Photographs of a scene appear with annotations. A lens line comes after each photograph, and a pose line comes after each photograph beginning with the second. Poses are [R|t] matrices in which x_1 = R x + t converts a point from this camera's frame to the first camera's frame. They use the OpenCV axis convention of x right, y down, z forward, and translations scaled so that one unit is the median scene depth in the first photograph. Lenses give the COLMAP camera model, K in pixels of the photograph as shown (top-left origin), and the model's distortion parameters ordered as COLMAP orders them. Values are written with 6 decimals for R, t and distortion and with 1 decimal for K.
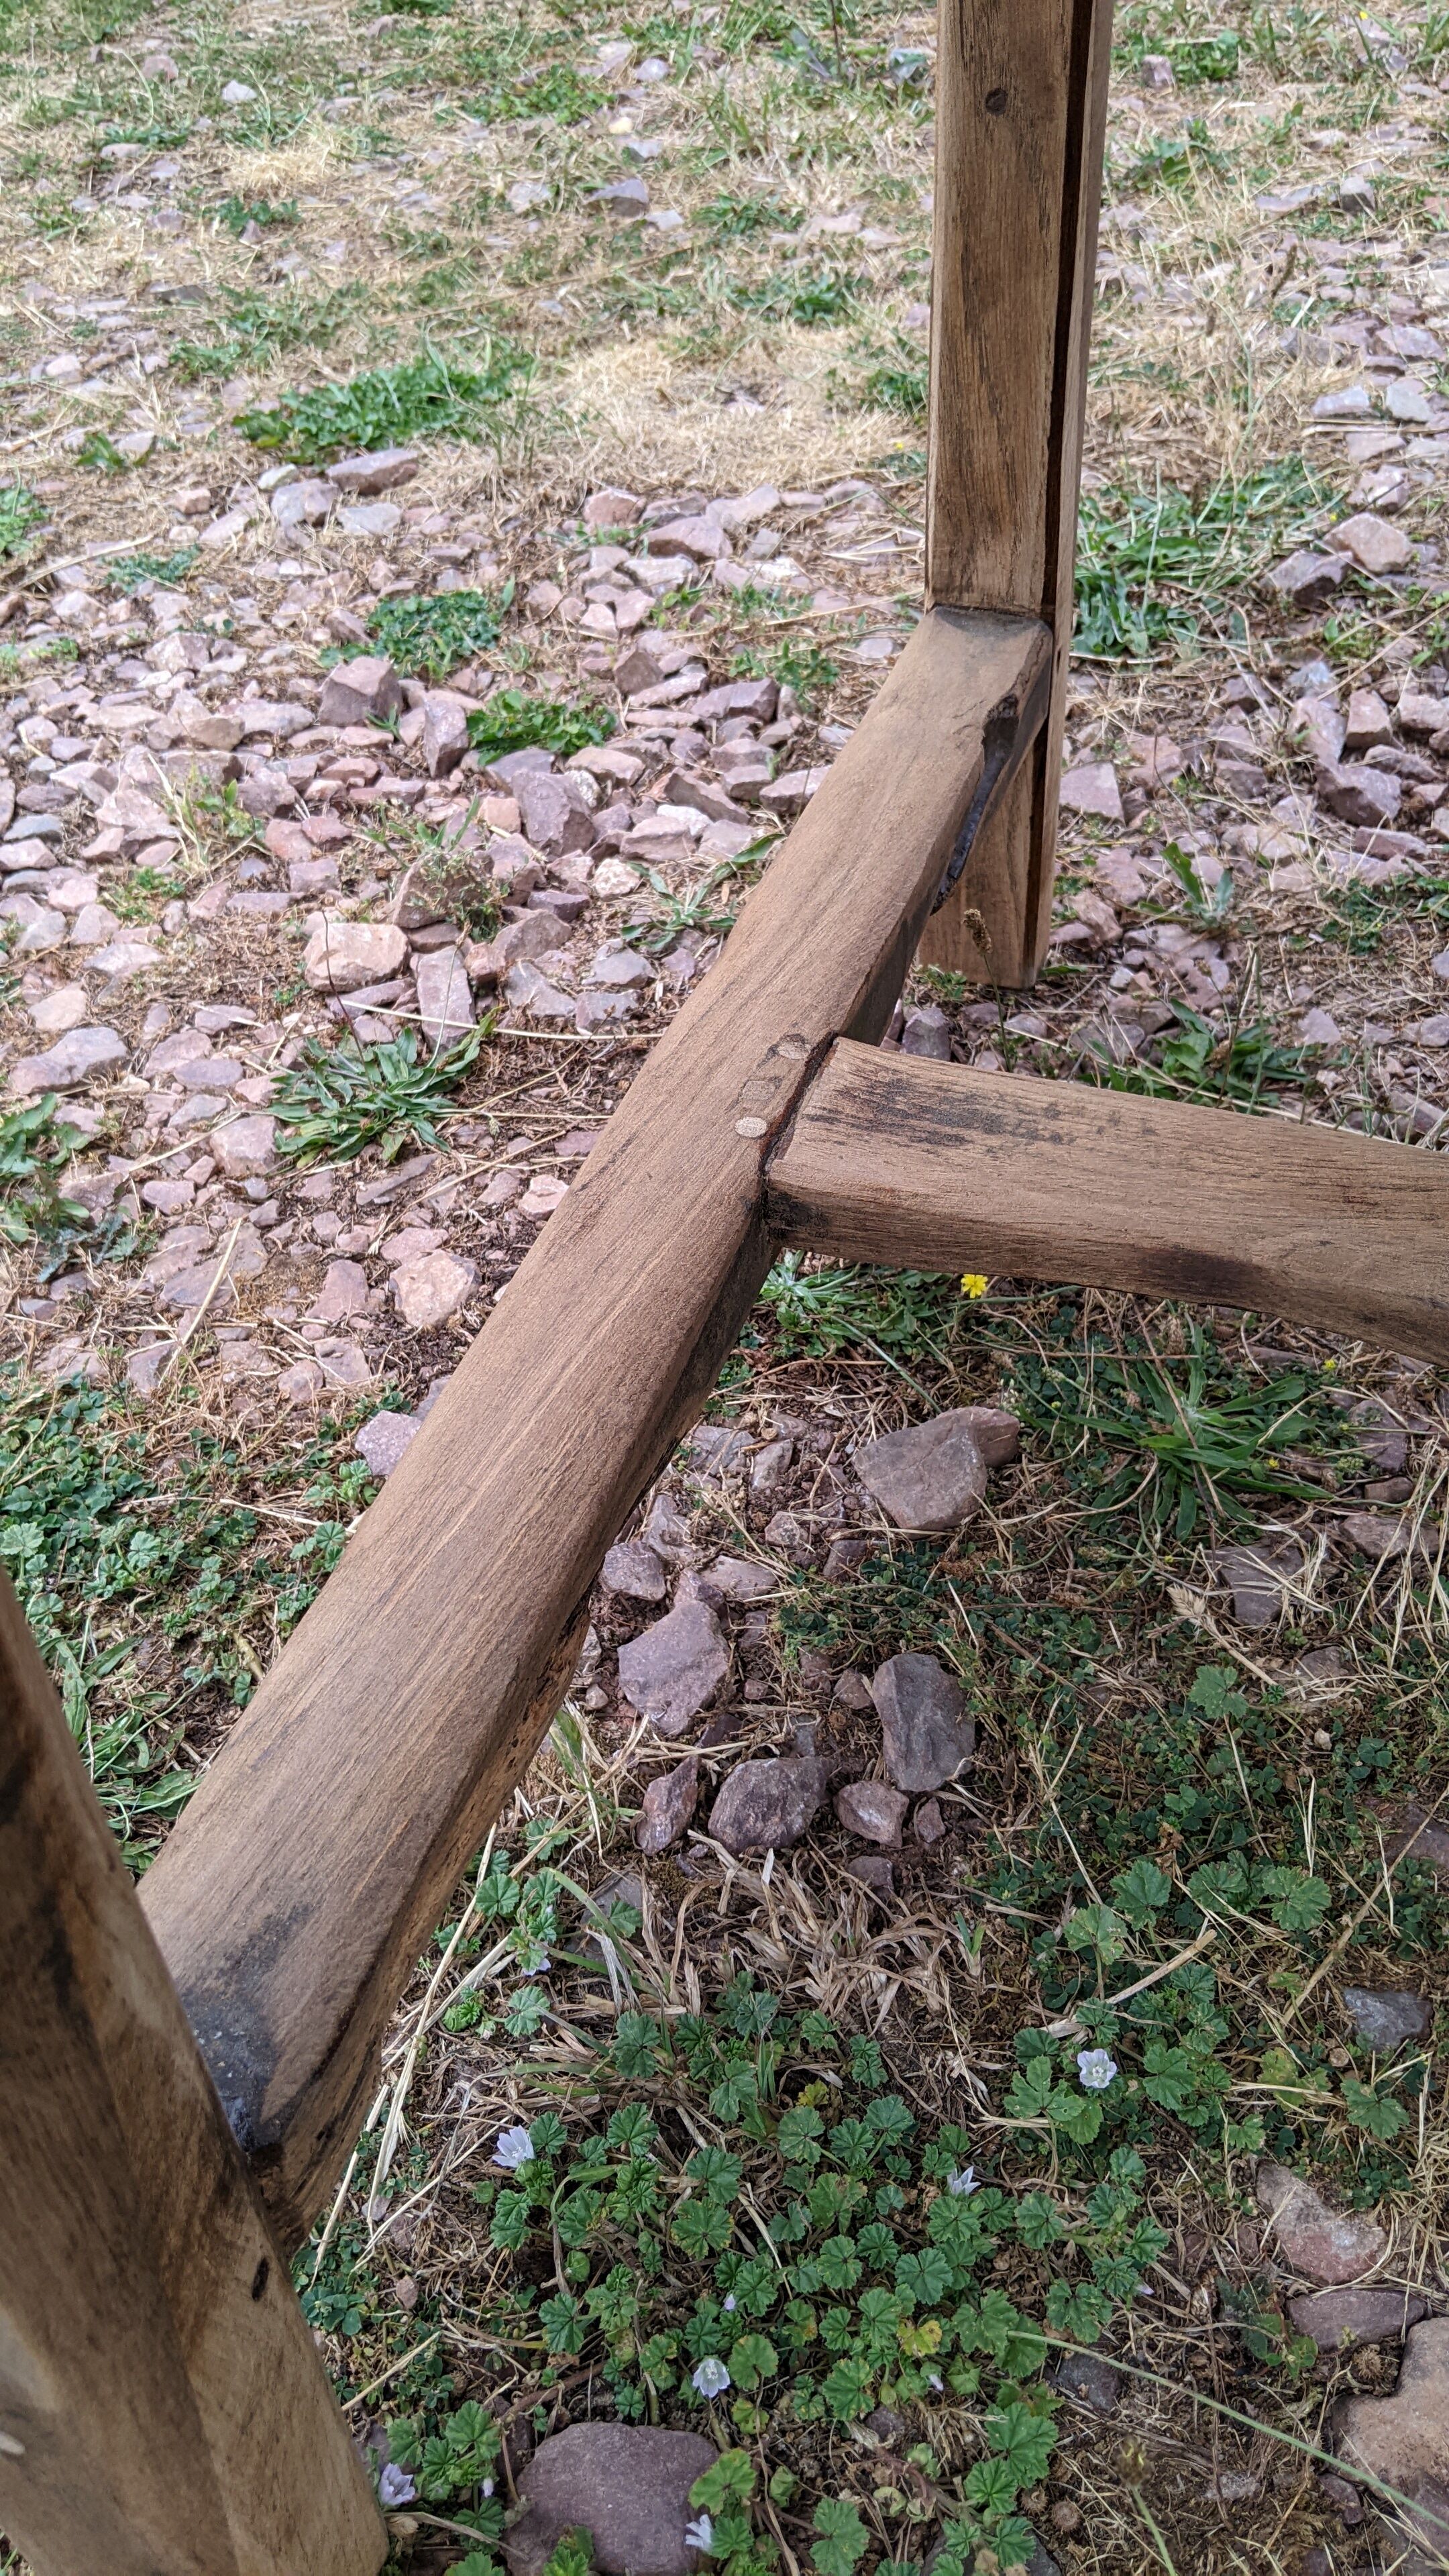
lens RADIAL K [[2059.3, 0, 694.0], [0, 2059.3, 1290.7], [0, 0, 1]] dist [0.055927, -0.122159]
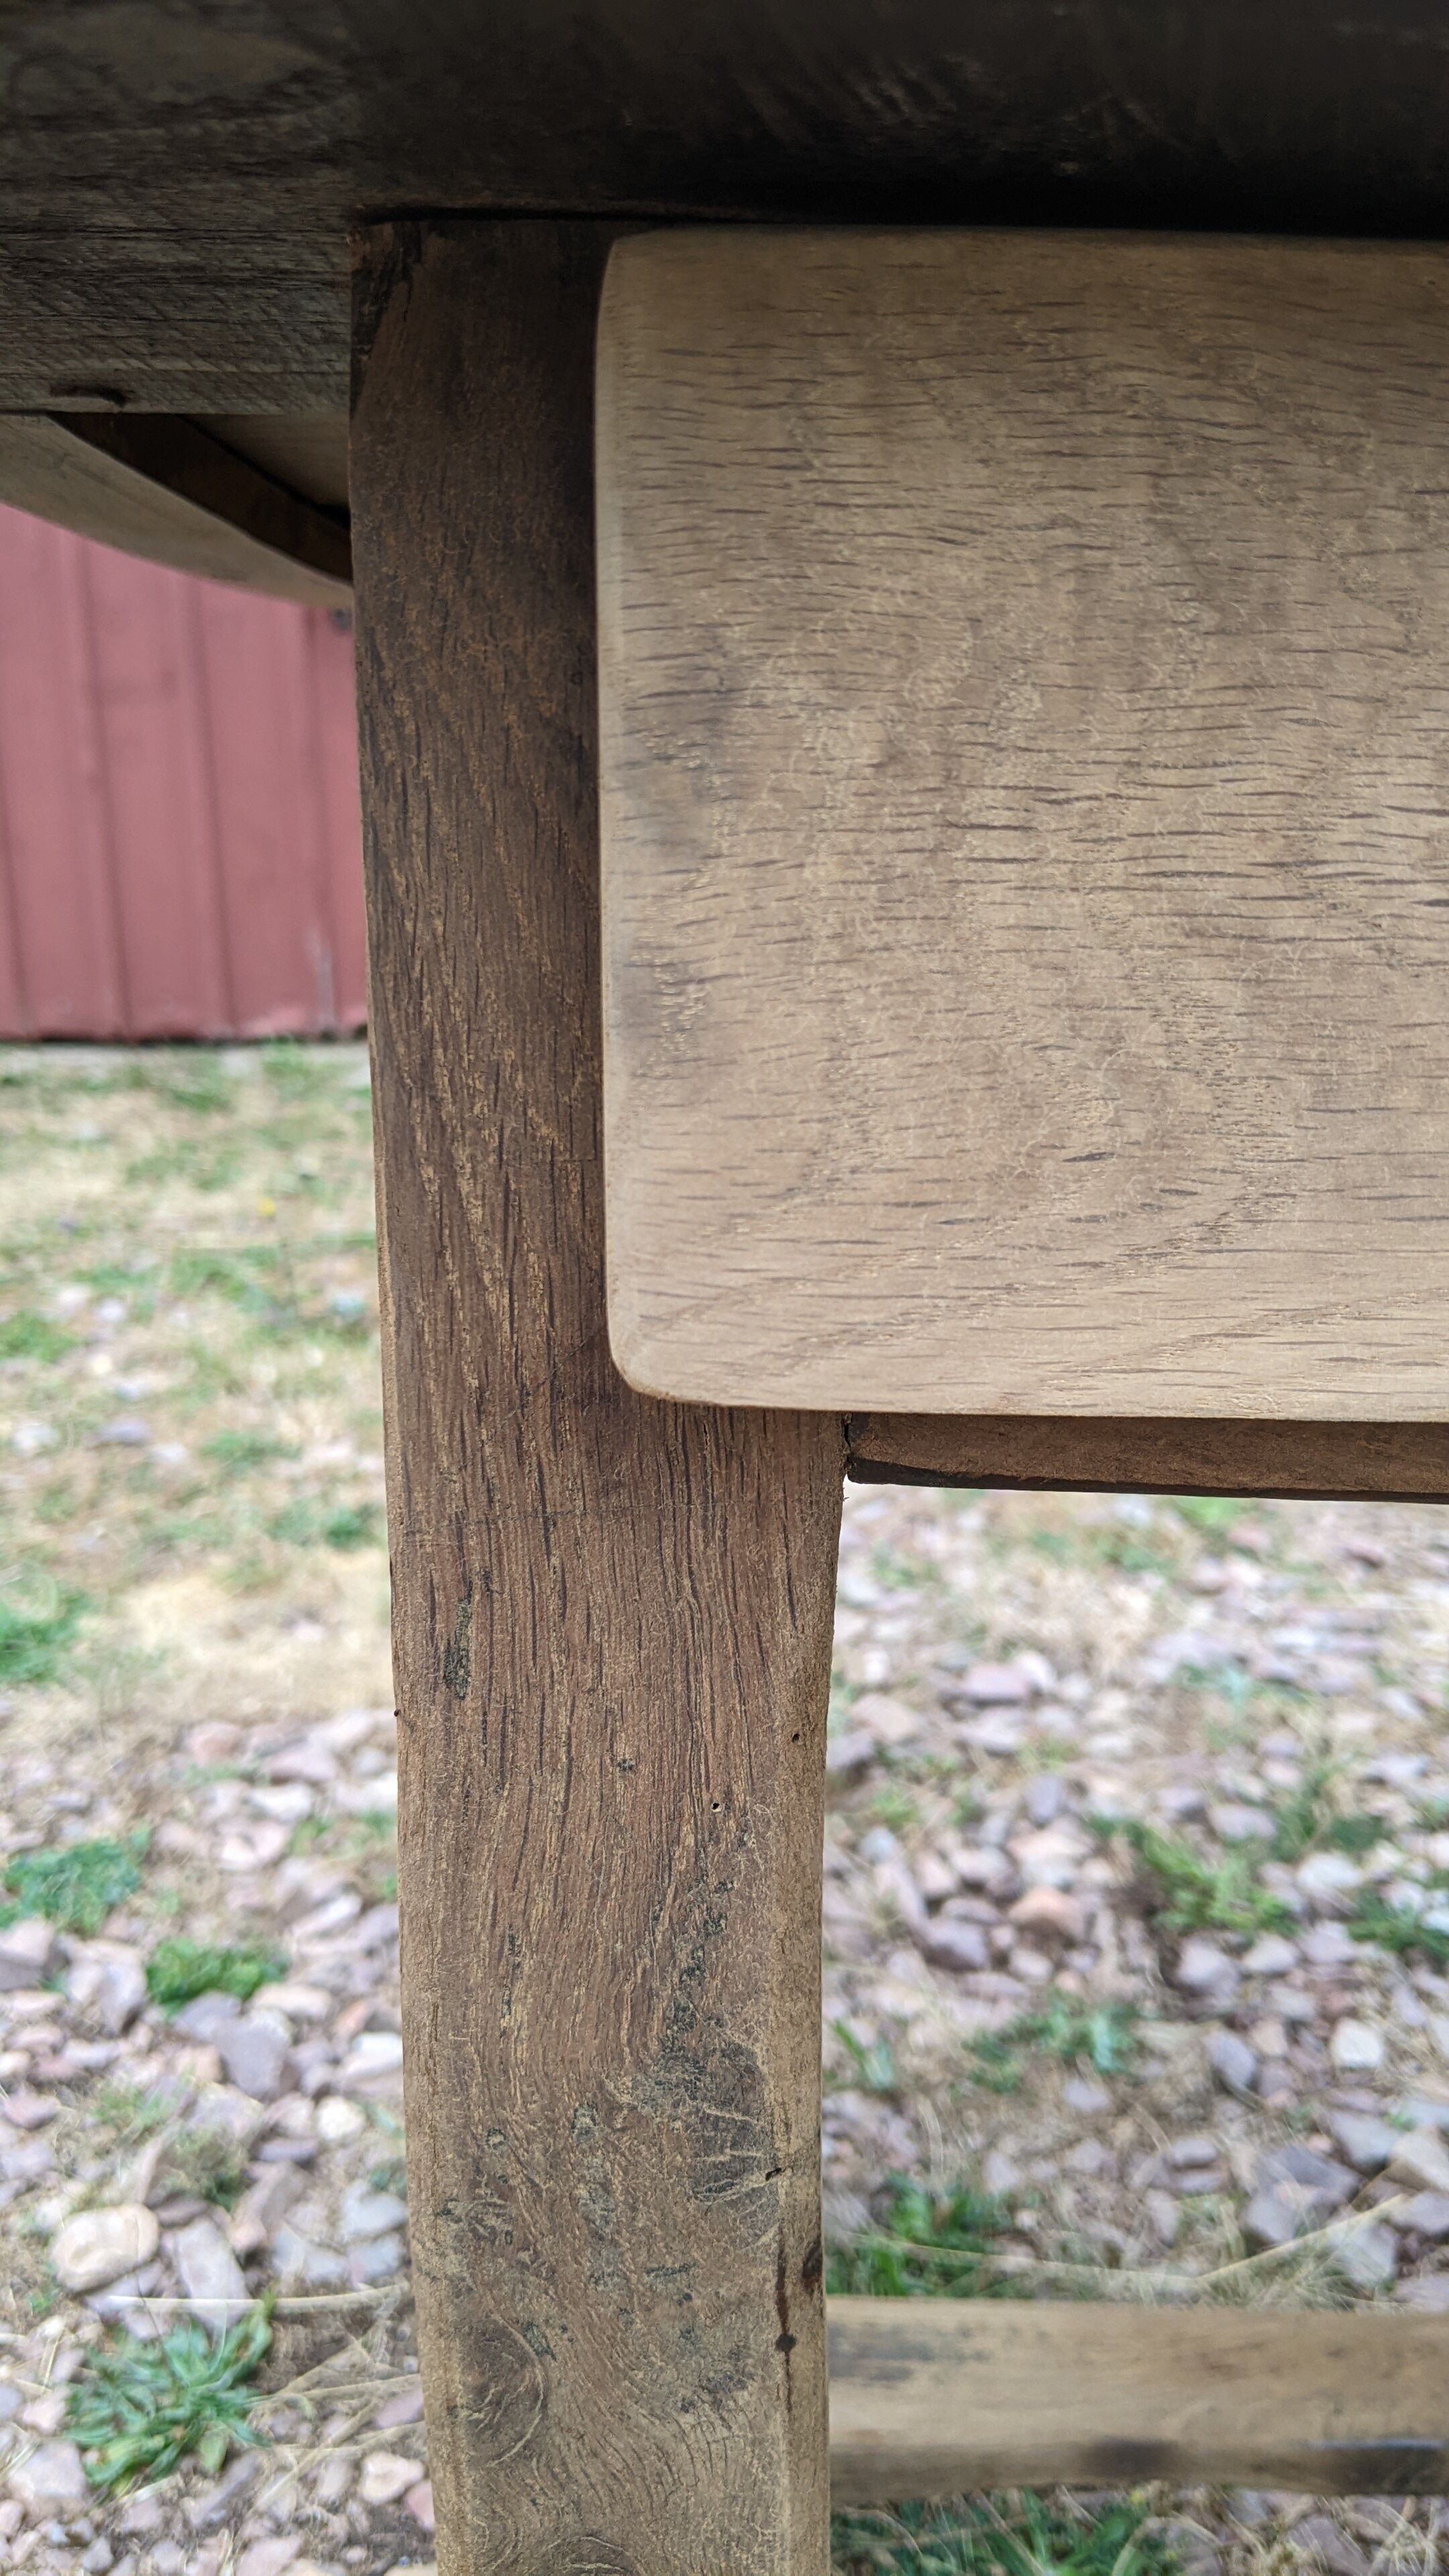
lens RADIAL K [[2148.2, 0, 744.5], [0, 2148.2, 1248.5], [0, 0, 1]] dist [0.010264, -0.051025]
pose [[0.939626, -0.025027, 0.341287, -0.196617], [0.186686, 0.873330, -0.449937, -0.052268], [-0.286795, 0.486486, 0.825276, -0.181828]]
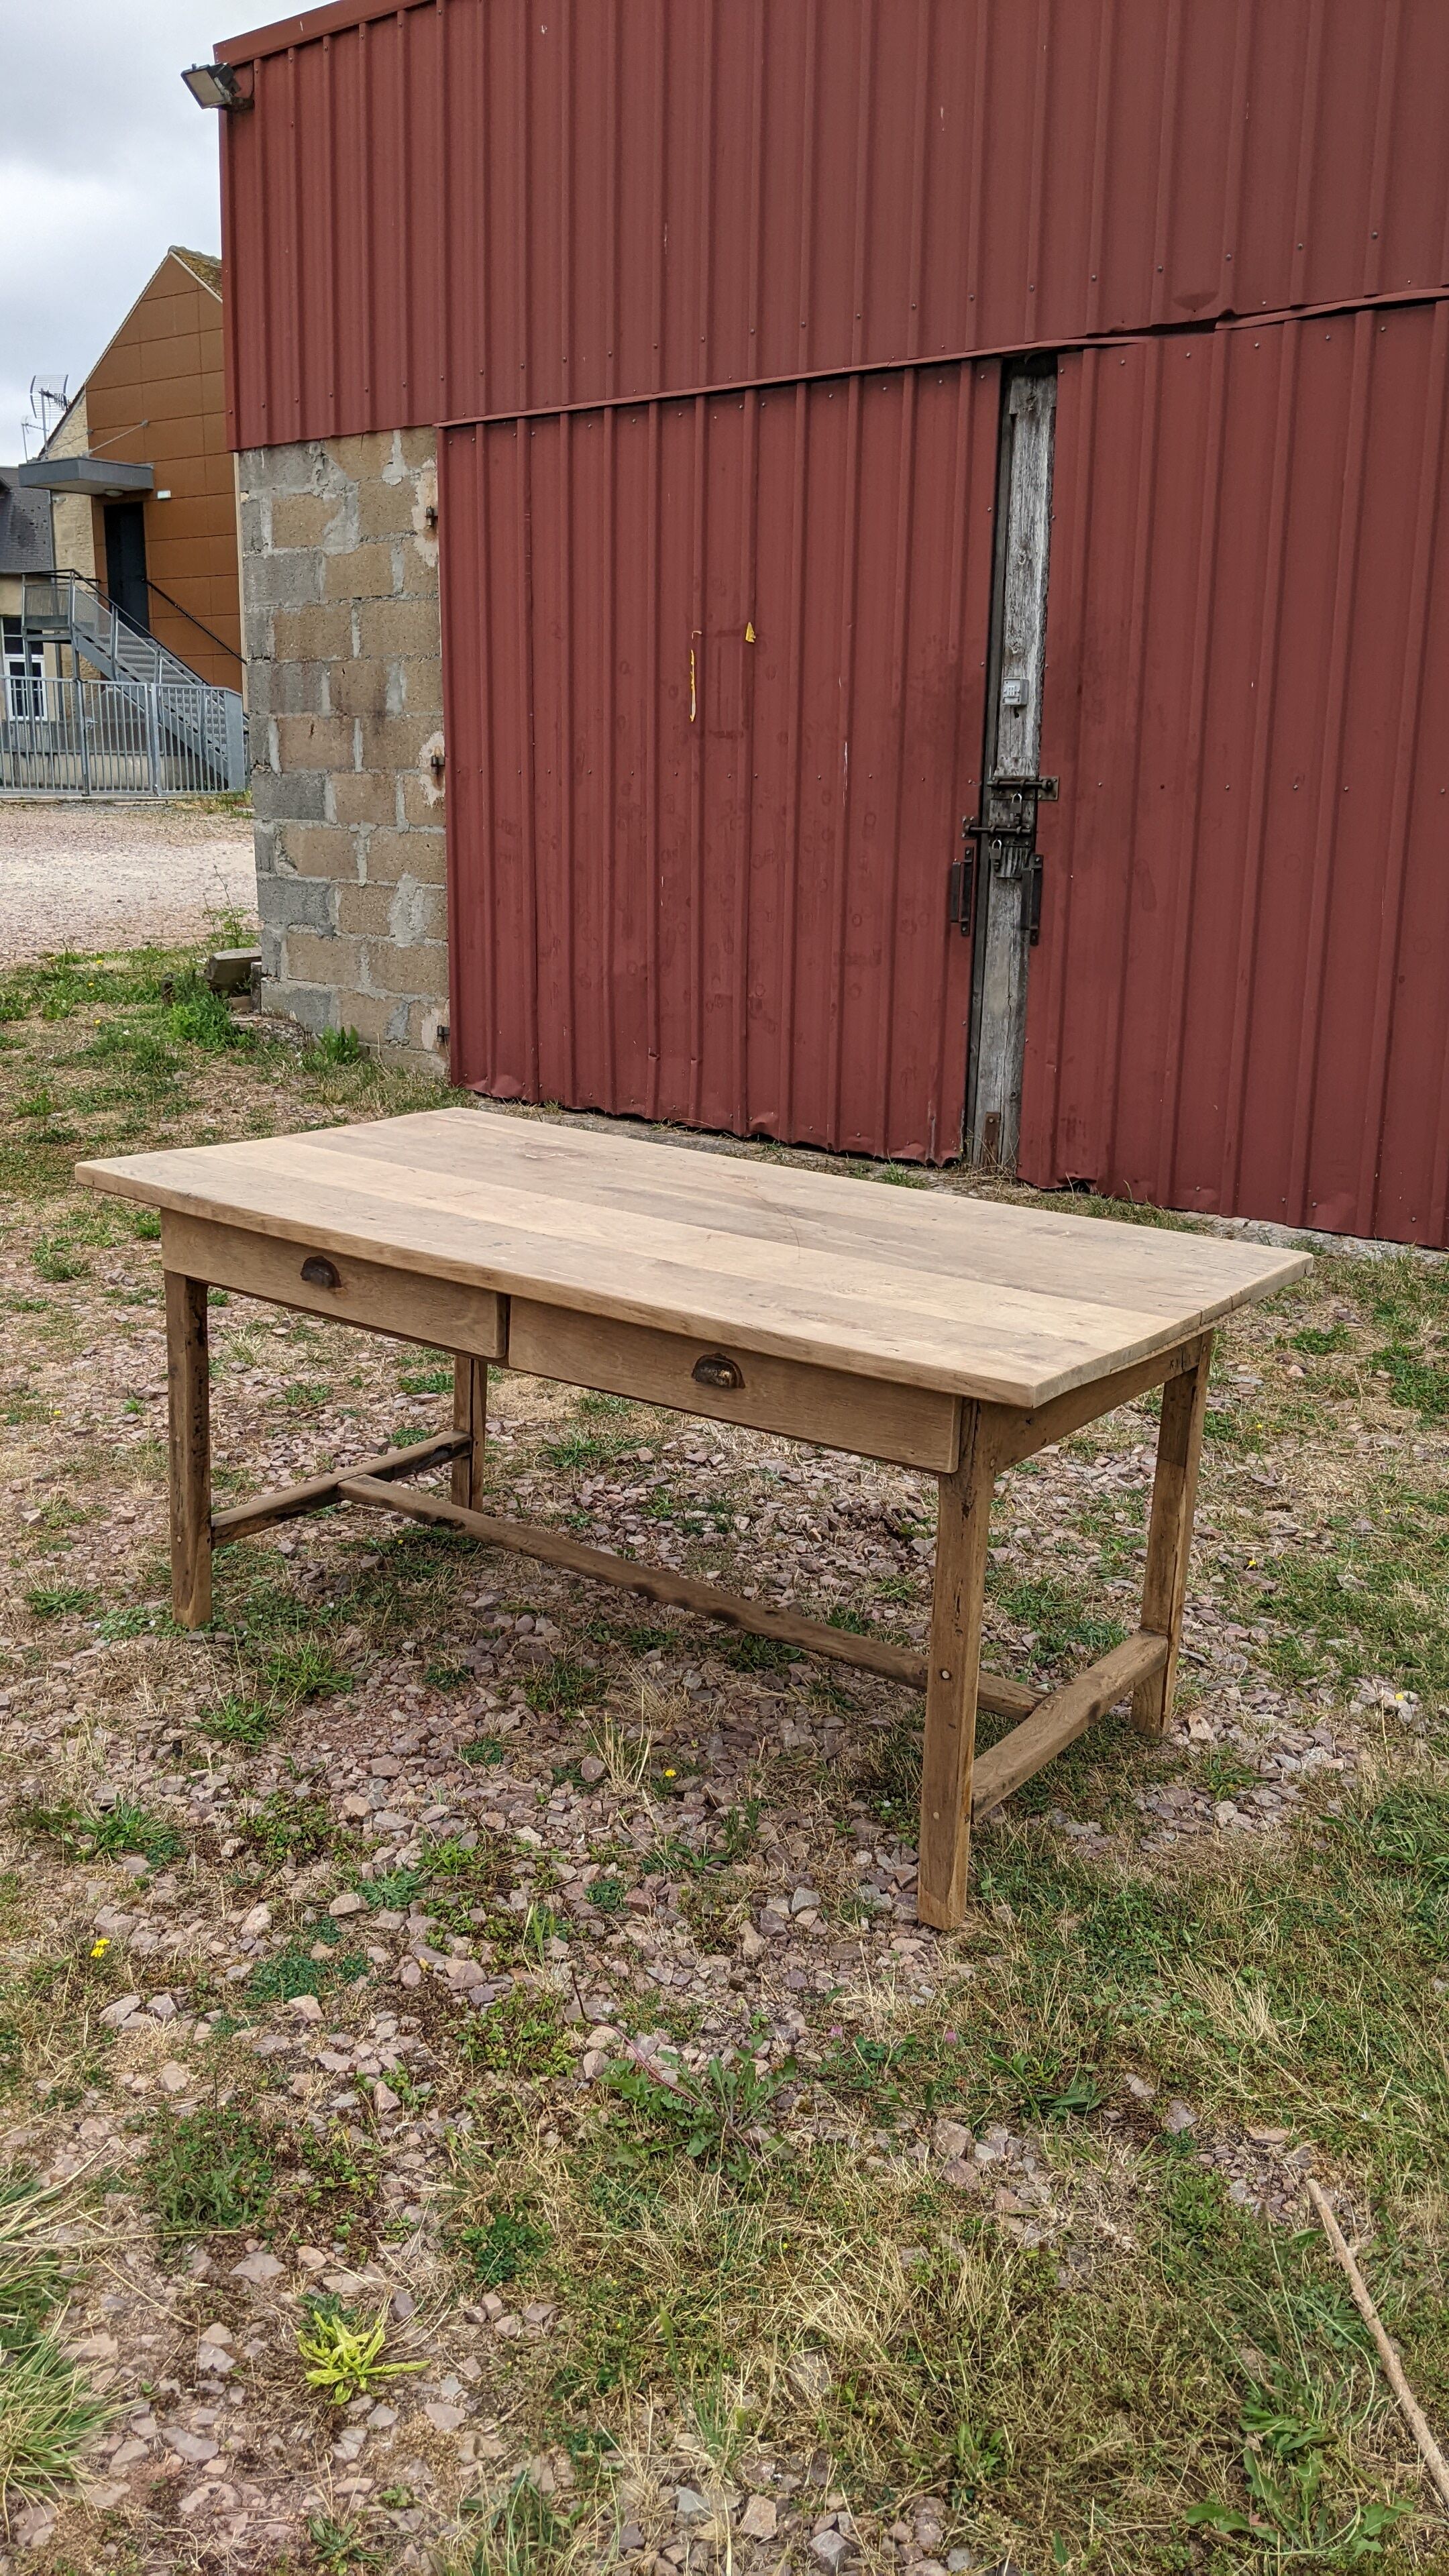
lens RADIAL K [[2059.3, 0, 694.0], [0, 2059.3, 1290.7], [0, 0, 1]] dist [0.055927, -0.122159]
pose [[0.958679, 0.149649, -0.241951, 1.373253], [-0.243427, 0.871652, -0.425400, 1.008045], [0.147236, 0.466720, 0.872063, -2.537104]]
